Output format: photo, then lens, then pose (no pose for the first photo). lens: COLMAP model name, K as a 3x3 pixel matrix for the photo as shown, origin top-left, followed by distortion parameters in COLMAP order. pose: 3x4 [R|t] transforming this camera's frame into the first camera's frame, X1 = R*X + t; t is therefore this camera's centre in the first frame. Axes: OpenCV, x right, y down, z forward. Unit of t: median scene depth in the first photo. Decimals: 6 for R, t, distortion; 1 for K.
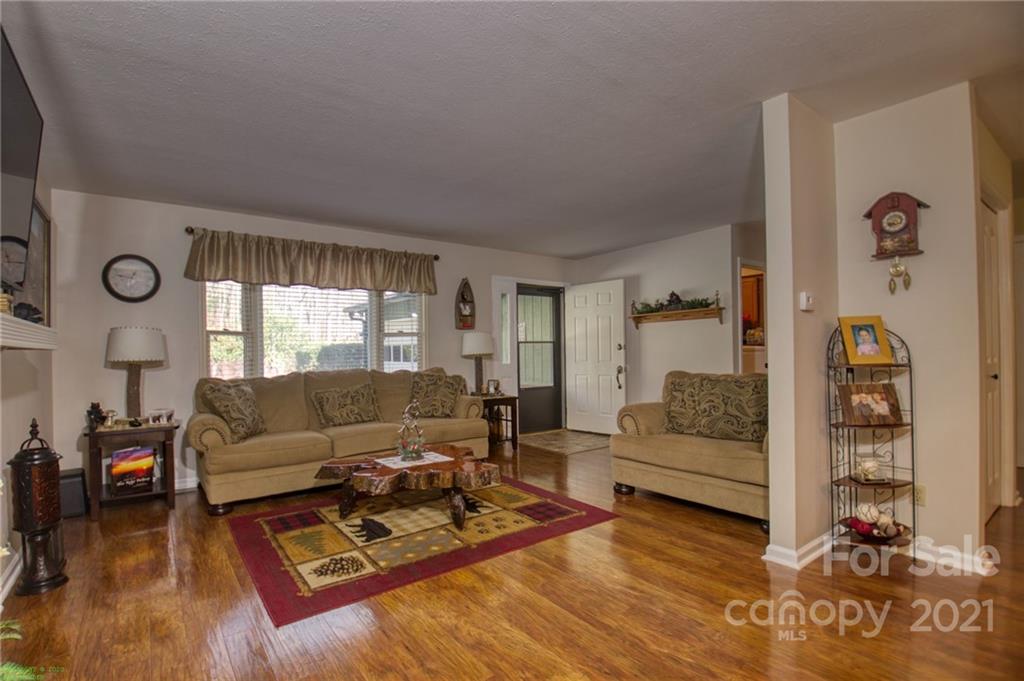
lens RADIAL K [[474.3, 0, 485.7], [0, 474.3, 351.1], [0, 0, 1]] dist [0.004323, -0.019846]
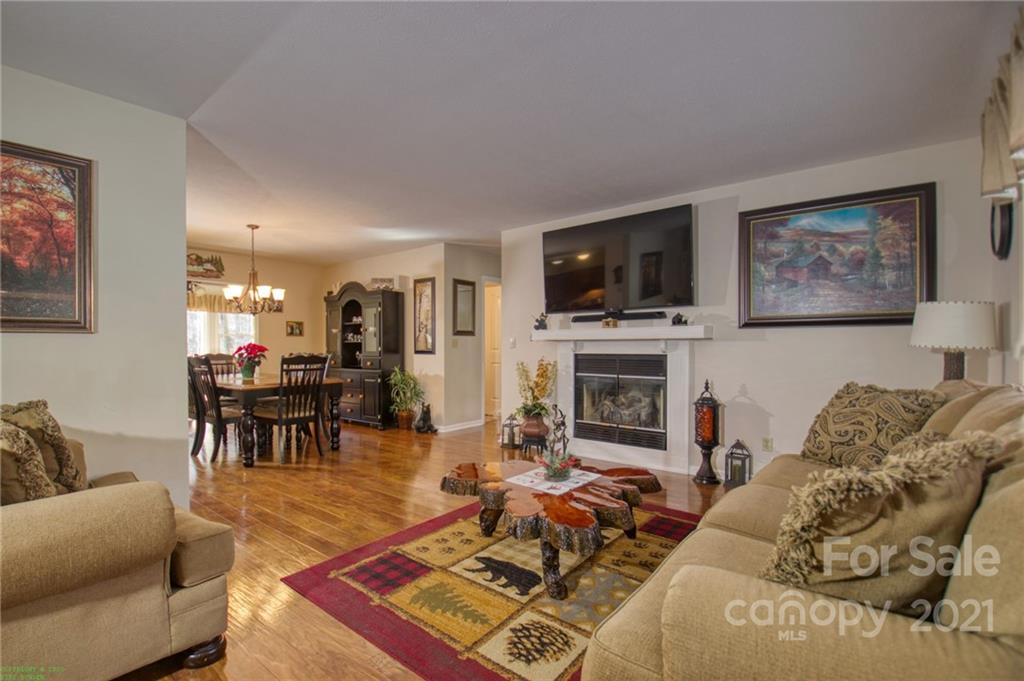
lens RADIAL K [[474.3, 0, 483.3], [0, 474.3, 354.0], [0, 0, 1]] dist [0.004323, -0.019846]
pose [[-0.969091, 0.020512, -0.245850, 0.146509], [0.015499, 0.999631, 0.022309, 0.002900], [0.246217, 0.017809, -0.969051, 1.635992]]
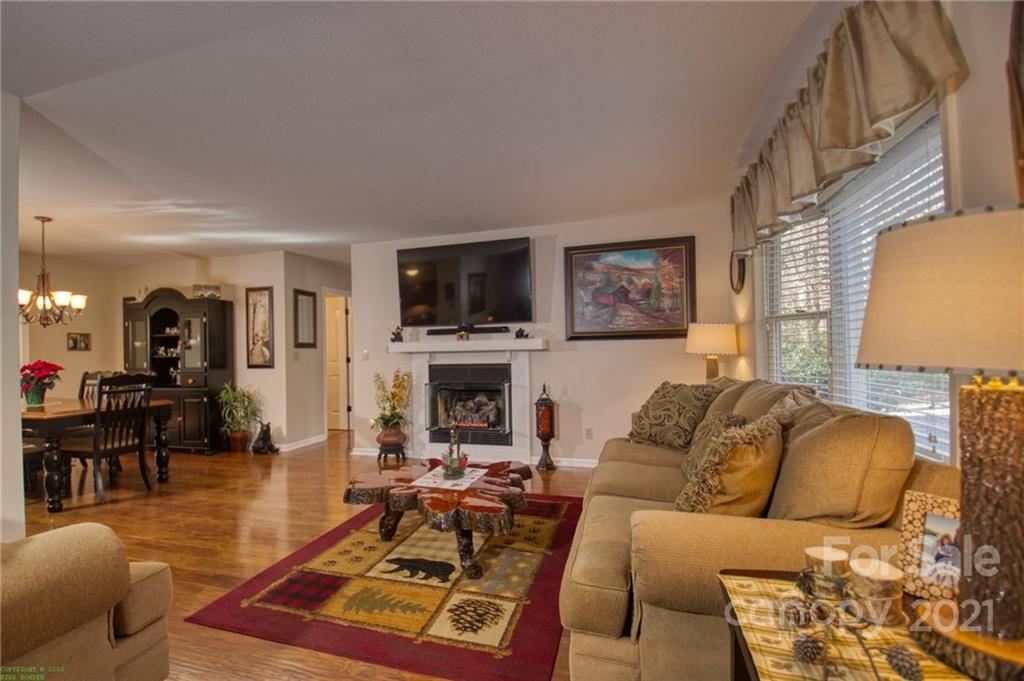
lens RADIAL K [[474.3, 0, 483.1], [0, 474.3, 350.9], [0, 0, 1]] dist [0.004323, -0.019846]
pose [[-0.793479, 0.026561, -0.608018, 0.316113], [0.029293, 0.999556, 0.005437, -0.008419], [0.607892, -0.013496, -0.793905, 1.644428]]
